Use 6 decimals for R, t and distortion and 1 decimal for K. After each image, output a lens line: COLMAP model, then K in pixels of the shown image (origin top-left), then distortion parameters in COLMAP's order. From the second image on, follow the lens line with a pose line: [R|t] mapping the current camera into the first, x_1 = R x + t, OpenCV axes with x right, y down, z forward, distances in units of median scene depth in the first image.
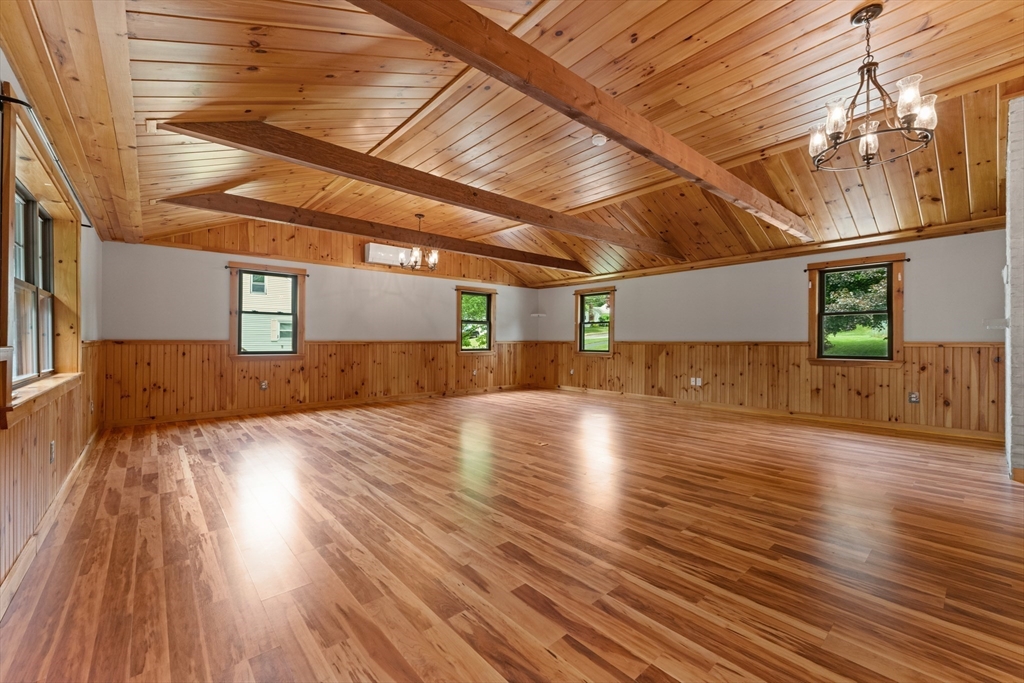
lens RADIAL K [[417.2, 0, 510.8], [0, 417.2, 343.5], [0, 0, 1]] dist [-0.000521, -0.000084]
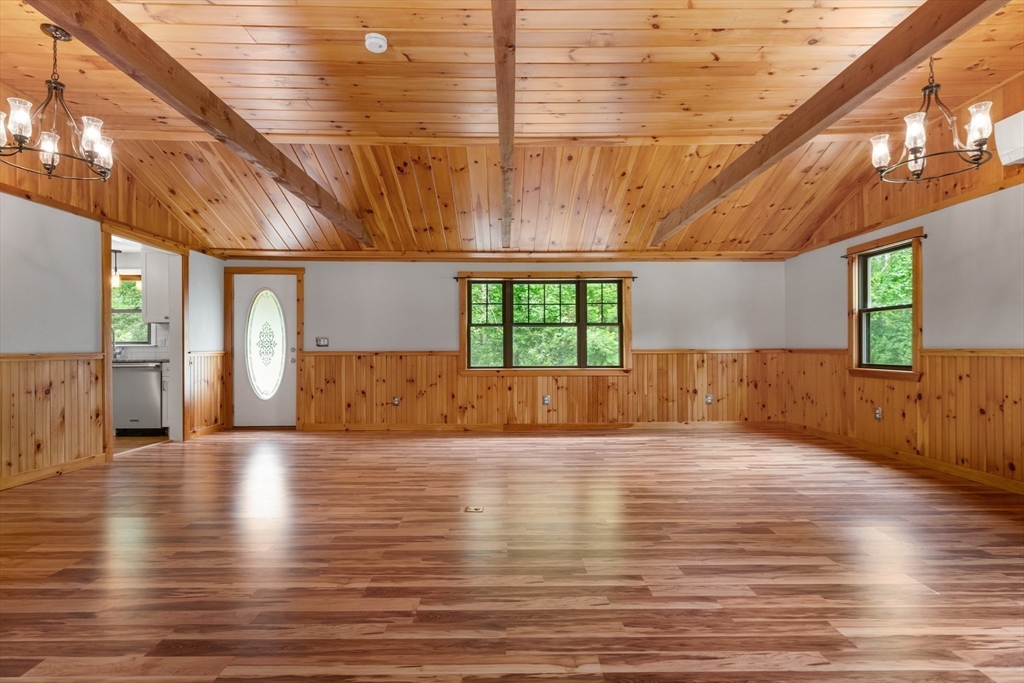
lens RADIAL K [[507.6, 0, 512.3], [0, 507.6, 345.0], [0, 0, 1]] dist [0.000407, 0.000018]
pose [[-0.651083, -0.007171, -0.758973, 0.420870], [-0.003448, 0.999973, -0.006490, -0.005799], [0.758999, -0.001609, -0.651090, 1.037508]]
